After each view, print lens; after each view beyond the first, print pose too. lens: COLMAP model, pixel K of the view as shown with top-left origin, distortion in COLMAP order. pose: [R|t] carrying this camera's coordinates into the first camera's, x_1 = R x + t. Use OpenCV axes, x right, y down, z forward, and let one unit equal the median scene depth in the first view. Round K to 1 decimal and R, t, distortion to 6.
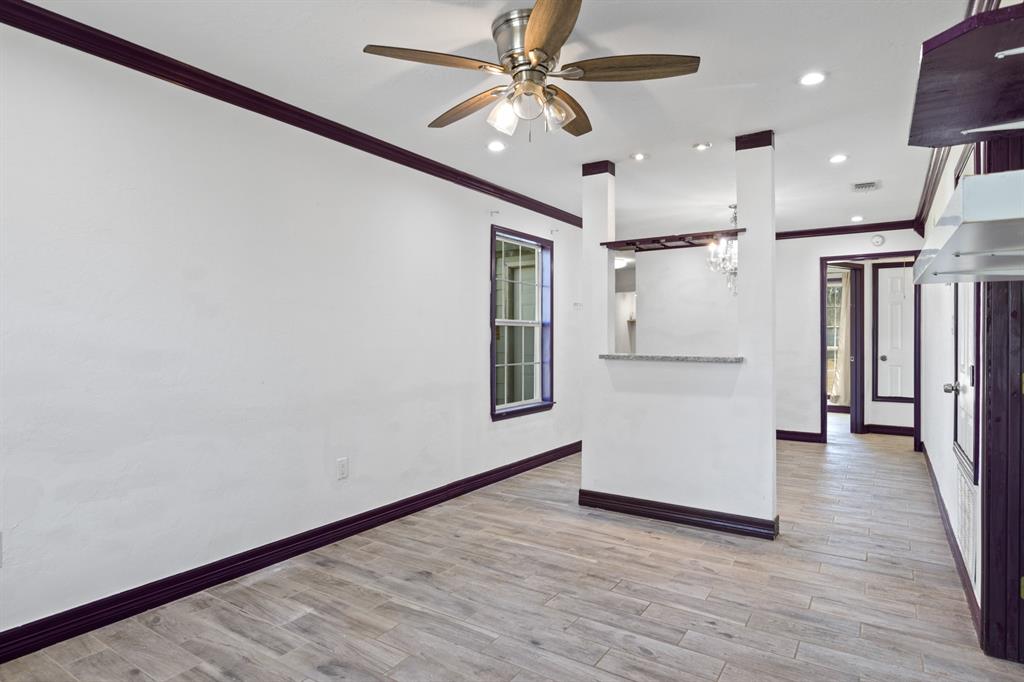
lens RADIAL K [[569.8, 0, 512.0], [0, 569.8, 341.0], [0, 0, 1]] dist [-0.001180, -0.000073]
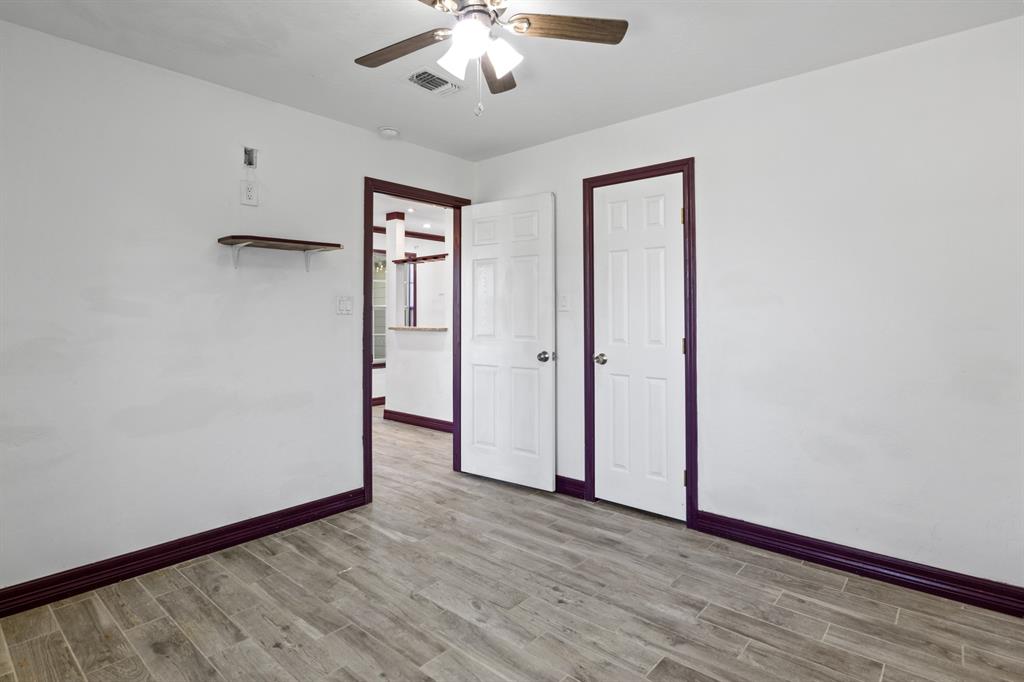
lens RADIAL K [[527.1, 0, 529.3], [0, 527.1, 311.9], [0, 0, 1]] dist [-0.002864, -0.000651]
pose [[0.994107, -0.001327, -0.108392, 0.893033], [-0.000582, 0.999845, -0.017573, 0.007188], [0.108398, 0.017532, 0.993953, -0.597844]]
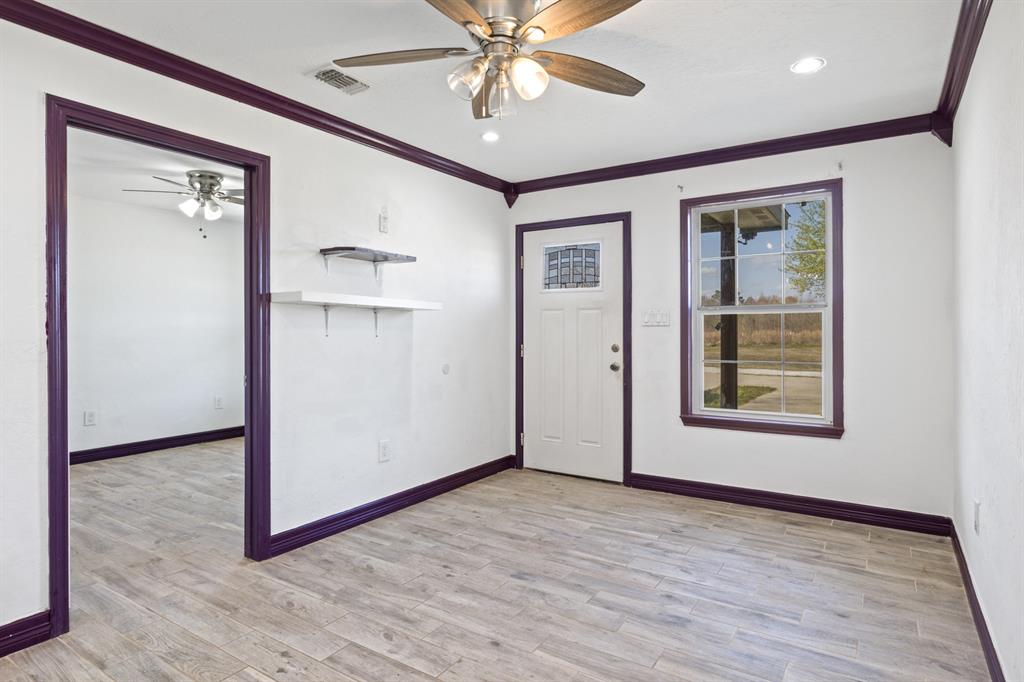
lens RADIAL K [[569.8, 0, 512.0], [0, 569.8, 341.0], [0, 0, 1]] dist [-0.001180, -0.000073]
pose [[-0.999999, 0.001331, -0.000497, 0.009094], [0.001317, 0.999628, 0.027258, -0.009093], [0.000534, 0.027257, -0.999628, 1.384713]]
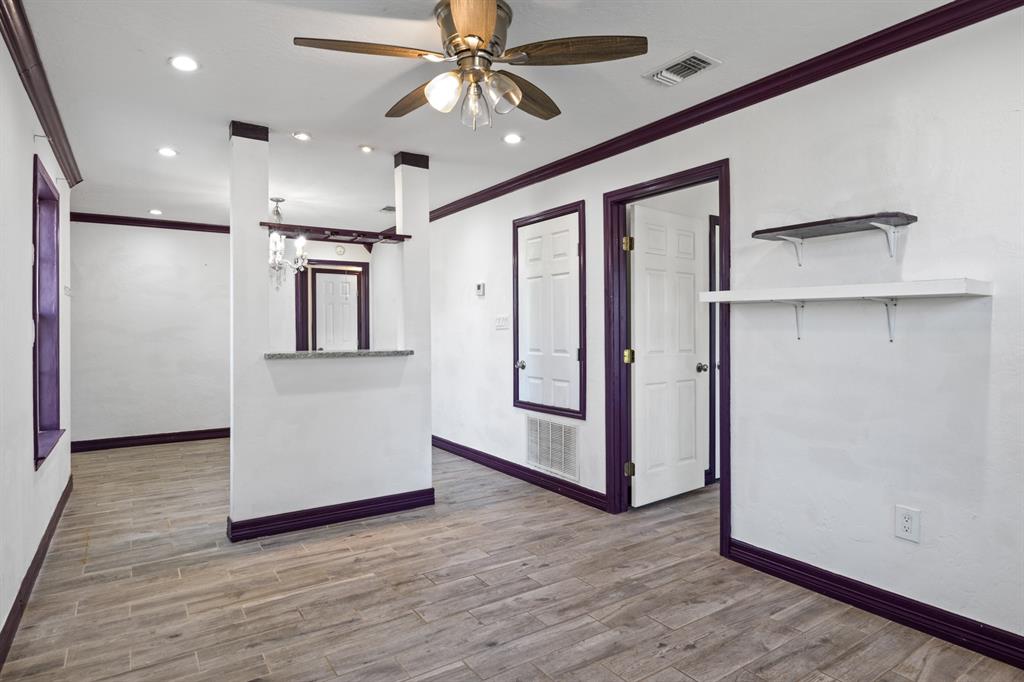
lens RADIAL K [[569.8, 0, 512.0], [0, 569.8, 341.0], [0, 0, 1]] dist [-0.001180, -0.000073]
pose [[0.388257, -0.020119, 0.921331, -0.594707], [0.013048, 0.999781, 0.016333, -0.006245], [-0.921459, 0.005680, 0.388435, 0.412949]]
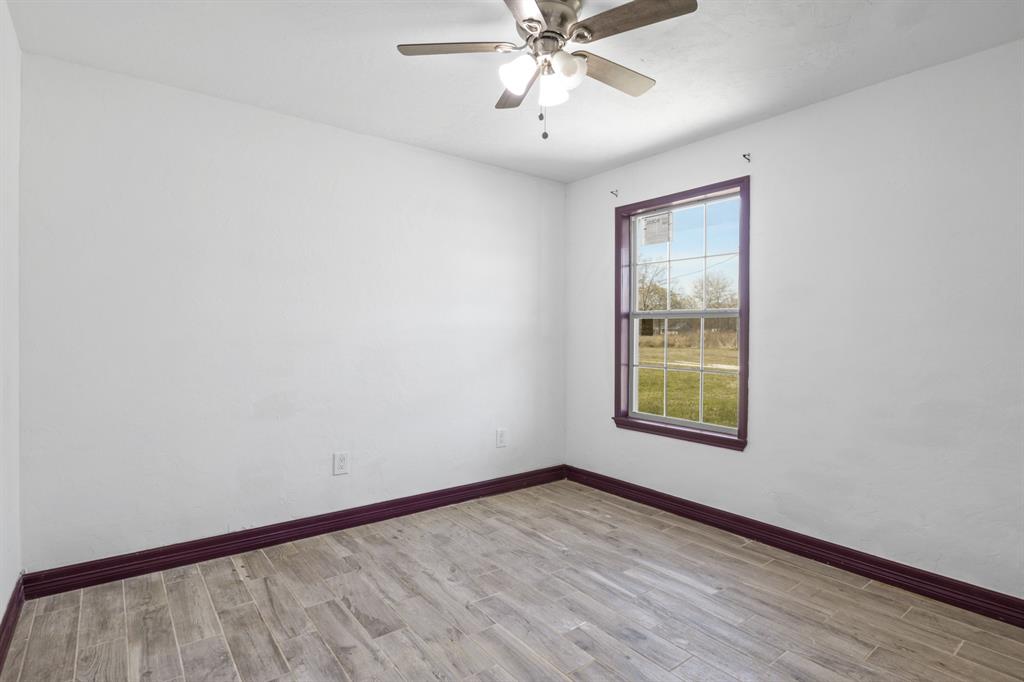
lens RADIAL K [[524.5, 0, 507.5], [0, 524.5, 336.4], [0, 0, 1]] dist [0.000263, 0.000099]
pose [[-0.942400, -0.006566, 0.334425, 0.609174], [-0.000792, 0.999848, 0.017398, -0.002841], [-0.334488, 0.016131, -0.942262, 0.559845]]
